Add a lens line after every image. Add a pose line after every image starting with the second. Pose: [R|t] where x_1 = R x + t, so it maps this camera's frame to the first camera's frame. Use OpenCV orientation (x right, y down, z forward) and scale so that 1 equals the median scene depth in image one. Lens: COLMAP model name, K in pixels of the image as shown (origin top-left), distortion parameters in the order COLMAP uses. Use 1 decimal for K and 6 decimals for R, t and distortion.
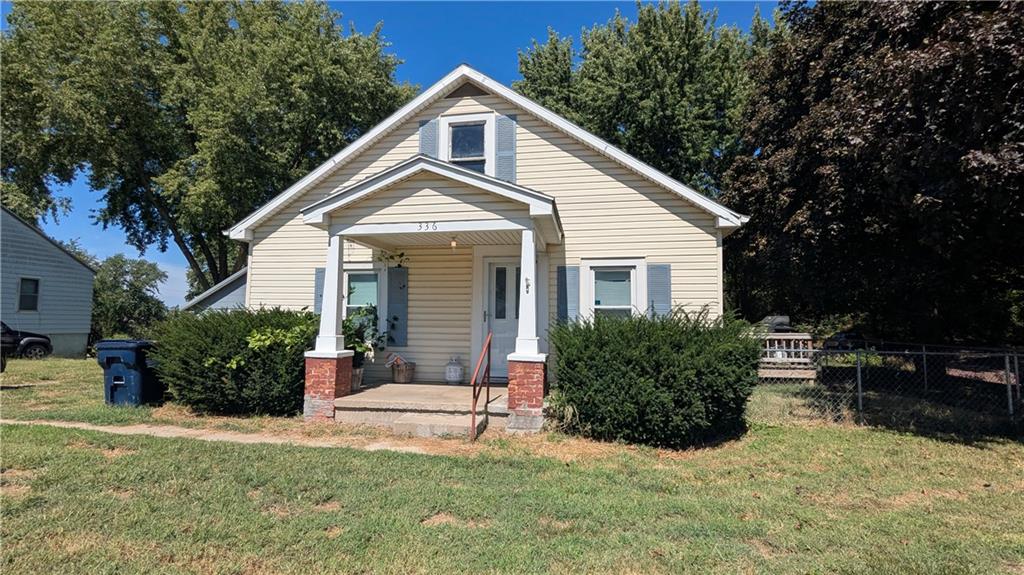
lens RADIAL K [[482.3, 0, 523.7], [0, 482.3, 292.1], [0, 0, 1]] dist [0.001348, 0.000527]
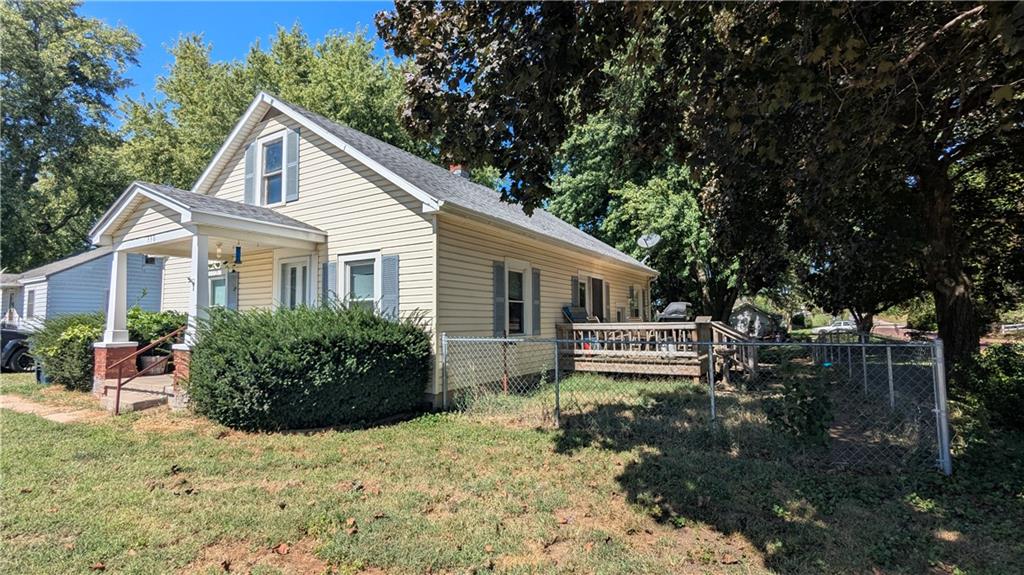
lens RADIAL K [[482.3, 0, 523.7], [0, 482.3, 292.1], [0, 0, 1]] dist [0.001348, 0.000527]
pose [[0.936377, -0.041302, -0.348557, 0.863985], [0.042939, 0.999073, -0.003031, 0.032501], [0.348359, -0.012128, 0.937283, 0.149294]]
